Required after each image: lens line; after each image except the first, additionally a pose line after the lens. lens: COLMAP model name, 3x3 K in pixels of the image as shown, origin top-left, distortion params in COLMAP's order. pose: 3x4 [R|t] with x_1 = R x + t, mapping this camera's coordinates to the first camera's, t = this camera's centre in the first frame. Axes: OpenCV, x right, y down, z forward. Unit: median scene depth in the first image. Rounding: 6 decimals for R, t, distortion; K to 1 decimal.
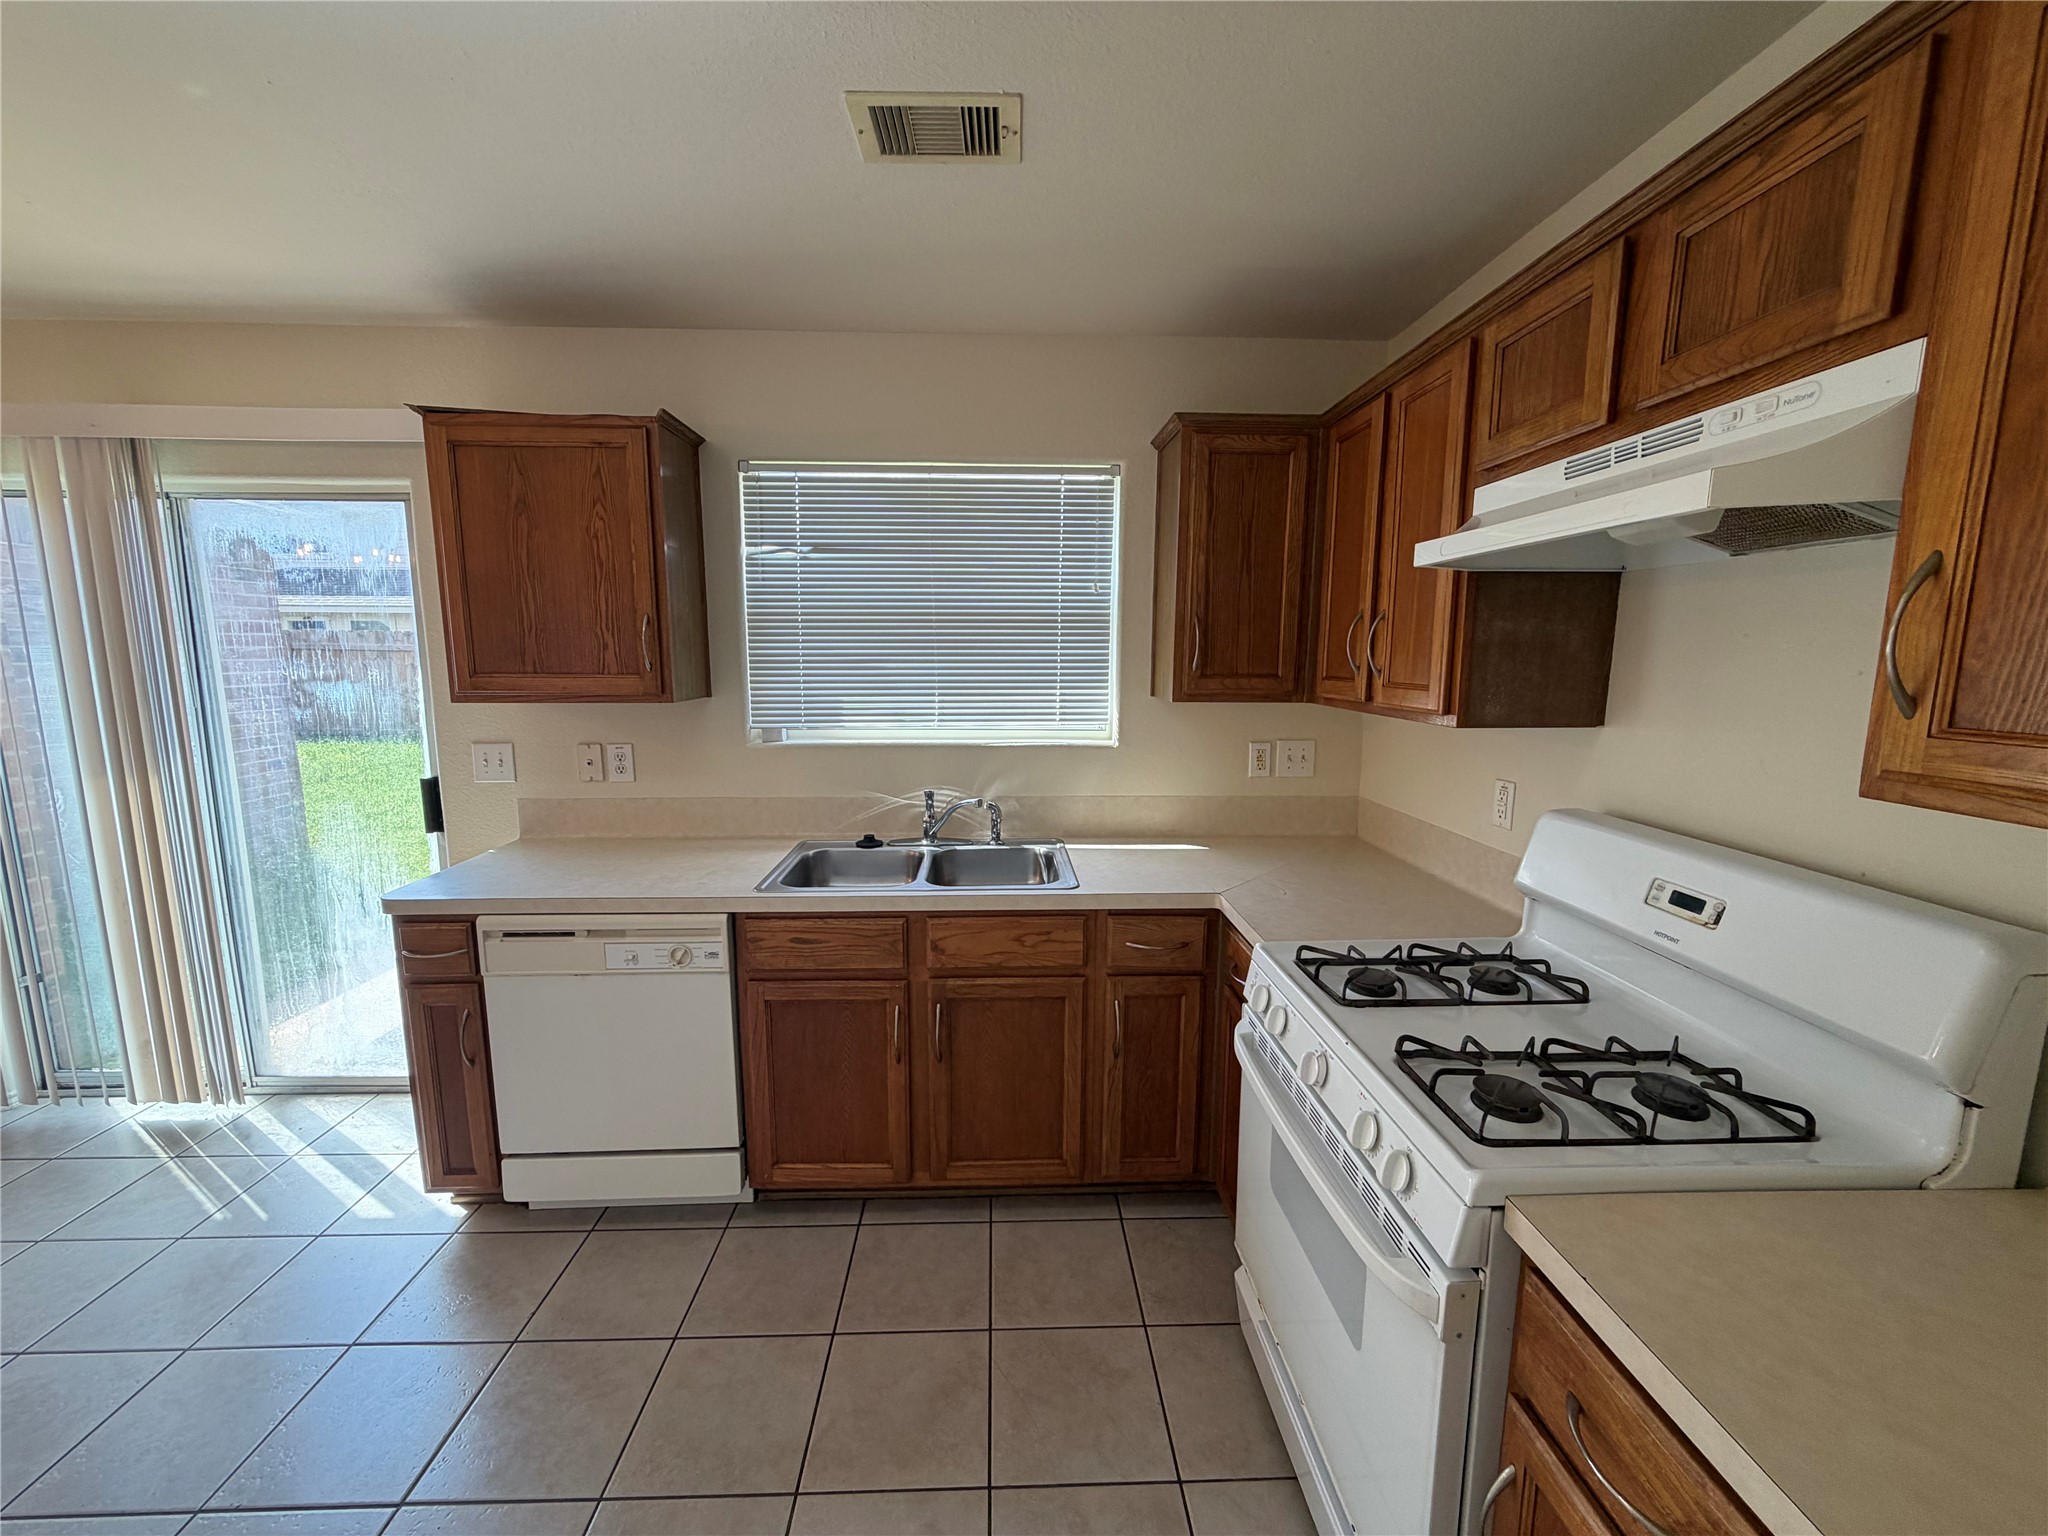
lens RADIAL K [[815.1, 0, 1020.0], [0, 815.1, 773.0], [0, 0, 1]] dist [-0.000435, -0.000085]
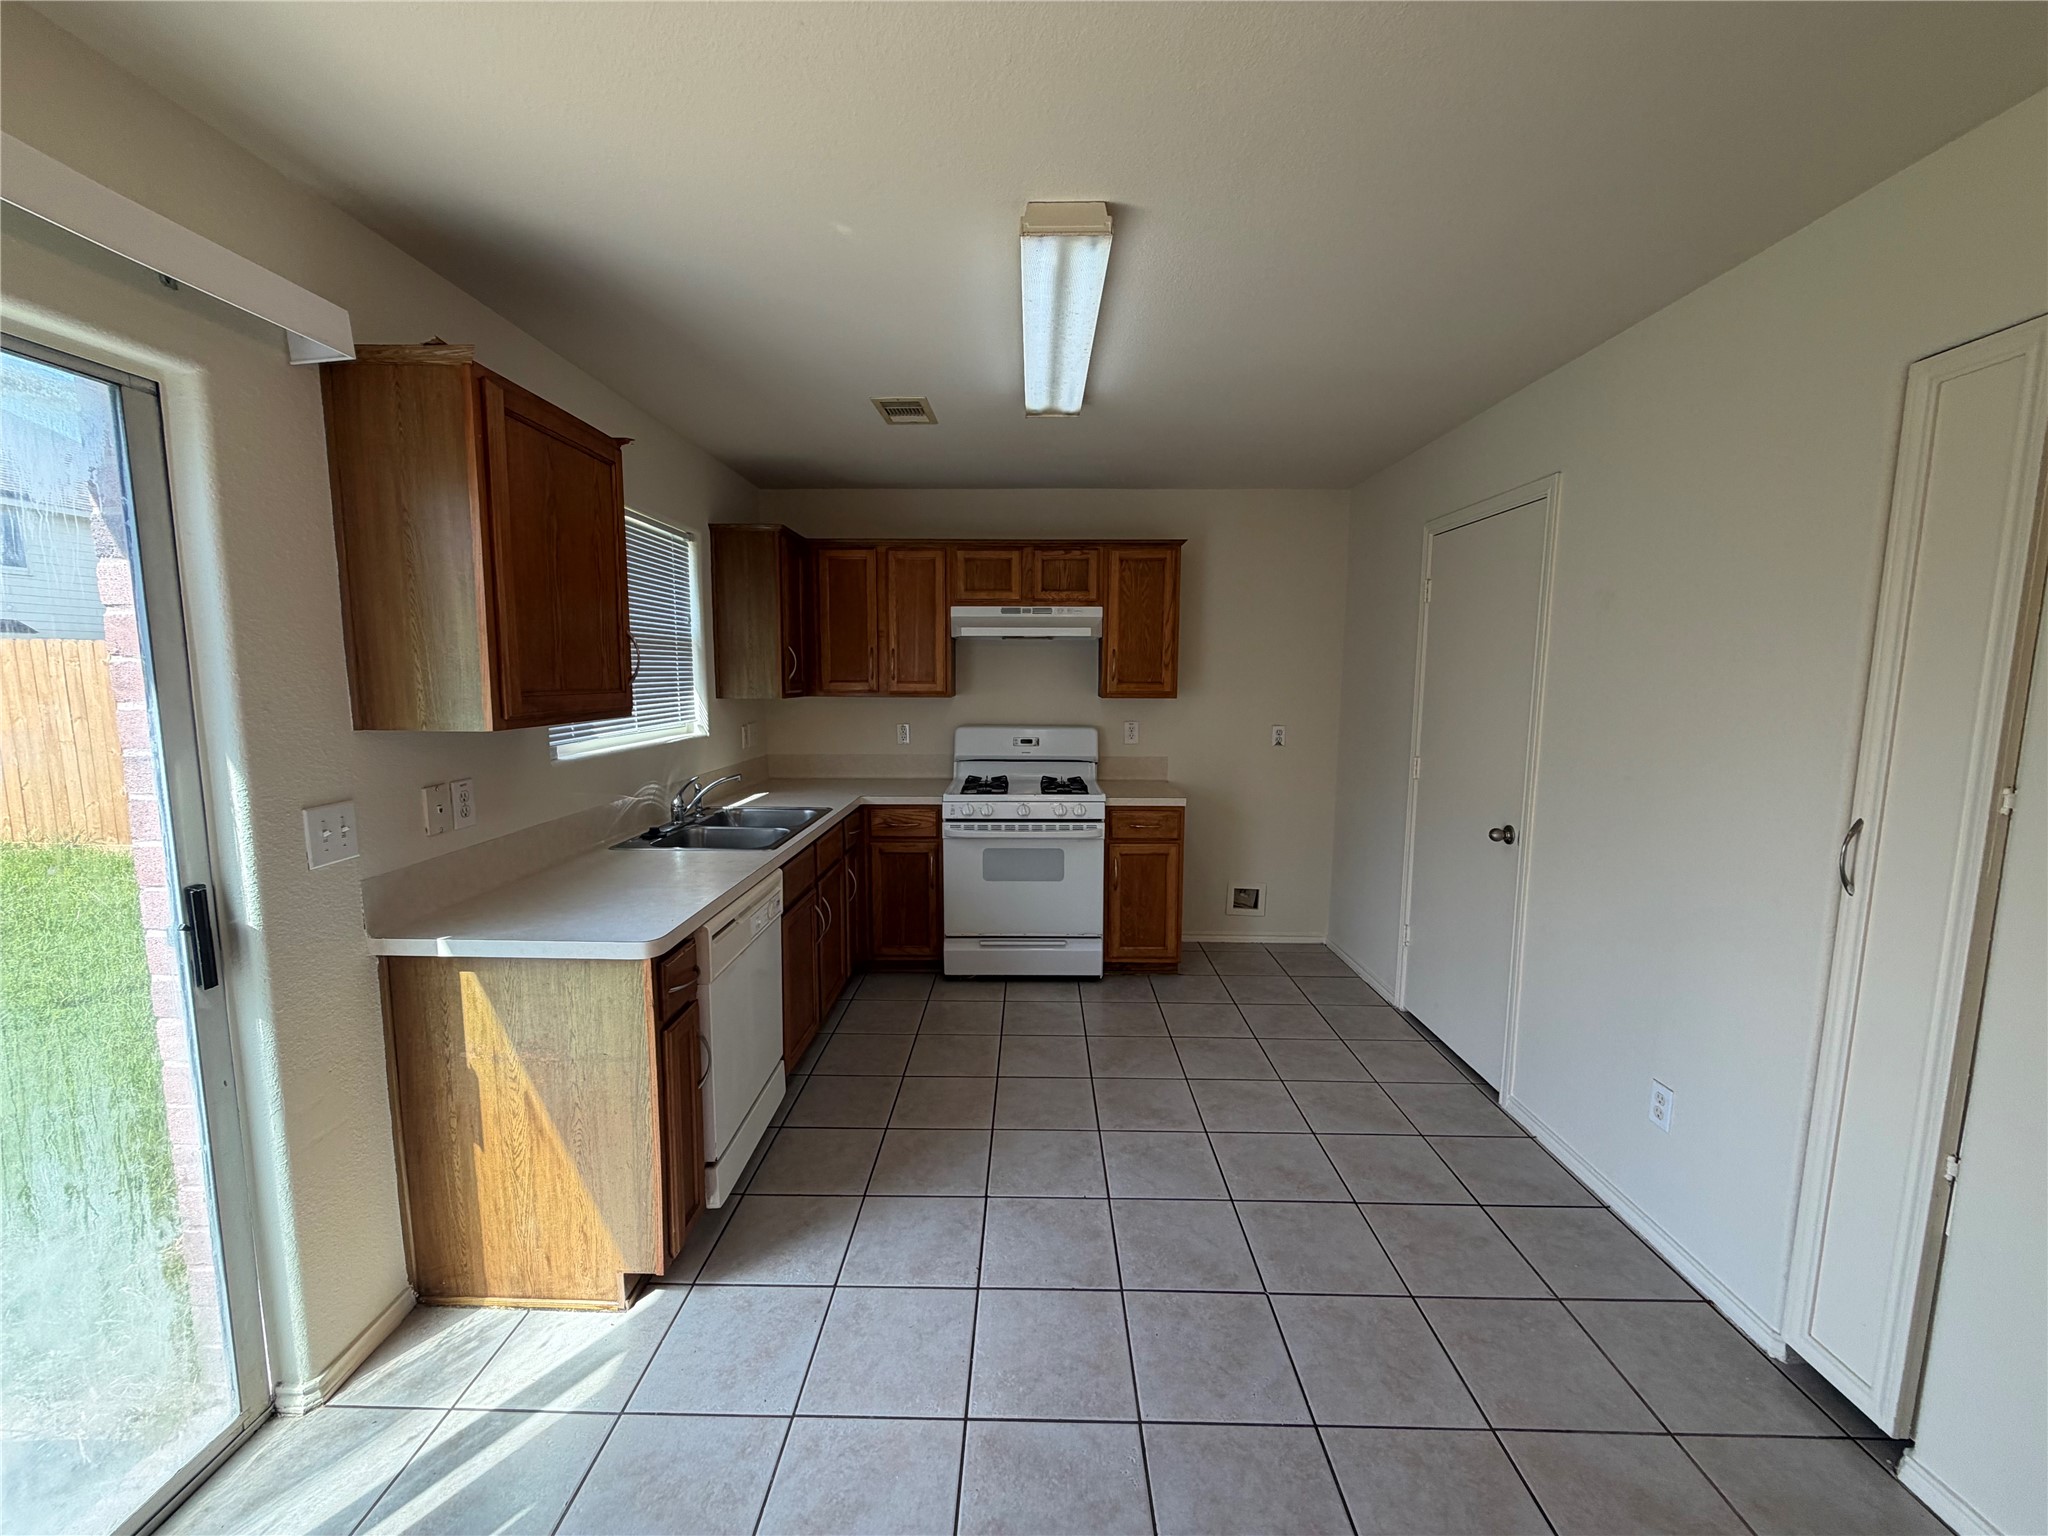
lens RADIAL K [[817.0, 0, 1021.5], [0, 817.0, 767.9], [0, 0, 1]] dist [0.001484, -0.000308]
pose [[0.048363, -0.120744, 0.991505, -1.479803], [0.145457, 0.982936, 0.112606, -0.068475], [-0.988182, 0.138776, 0.065101, 0.470199]]
